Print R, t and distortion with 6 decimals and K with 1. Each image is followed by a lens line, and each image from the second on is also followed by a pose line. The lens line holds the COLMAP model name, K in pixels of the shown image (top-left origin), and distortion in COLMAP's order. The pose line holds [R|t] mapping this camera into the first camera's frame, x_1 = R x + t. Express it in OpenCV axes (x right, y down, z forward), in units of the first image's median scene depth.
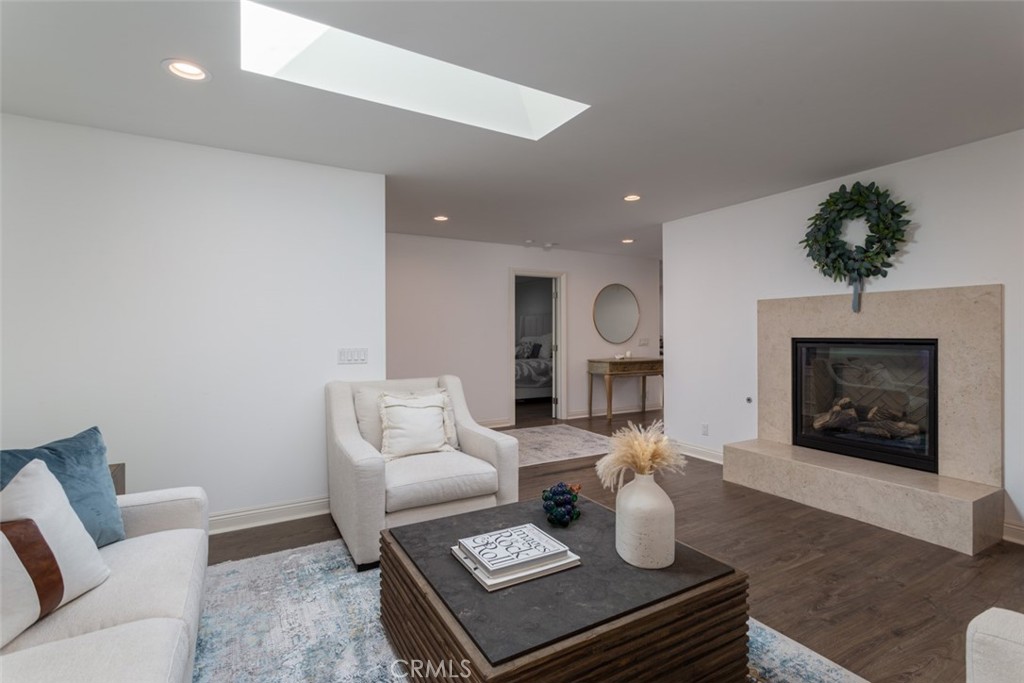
lens RADIAL K [[484.2, 0, 513.1], [0, 484.2, 337.8], [0, 0, 1]] dist [0.001488, 0.000246]
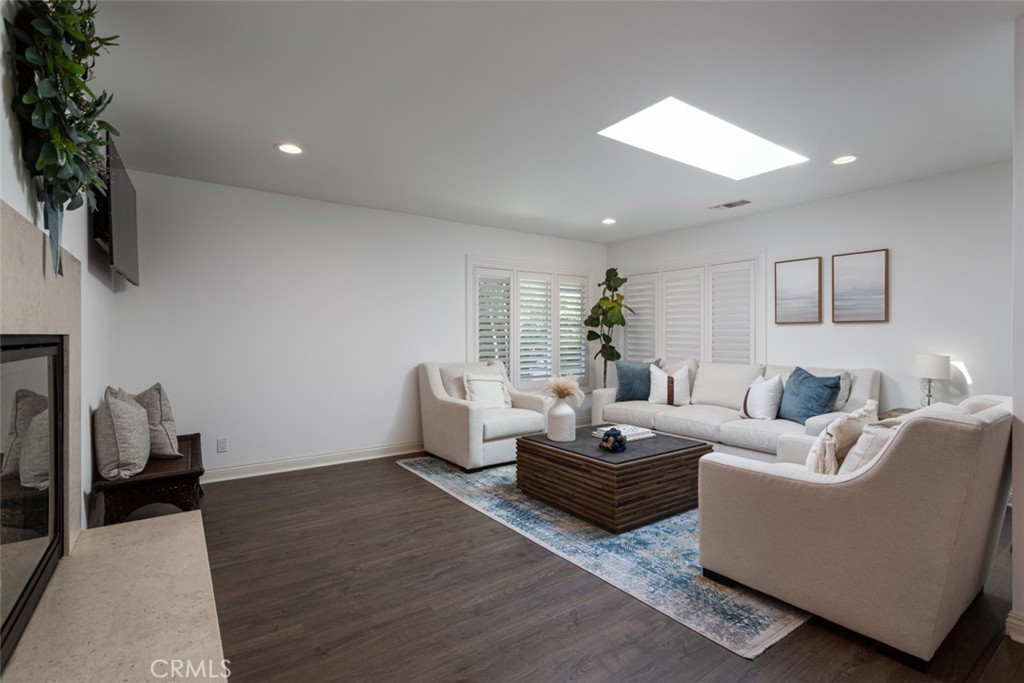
lens RADIAL K [[484.2, 0, 511.6], [0, 484.2, 339.4], [0, 0, 1]] dist [0.001488, 0.000246]
pose [[-0.995163, 0.001680, -0.098223, 0.437427], [0.000328, 0.999905, 0.013776, -0.001636], [0.098237, 0.013678, -0.995069, 1.944979]]
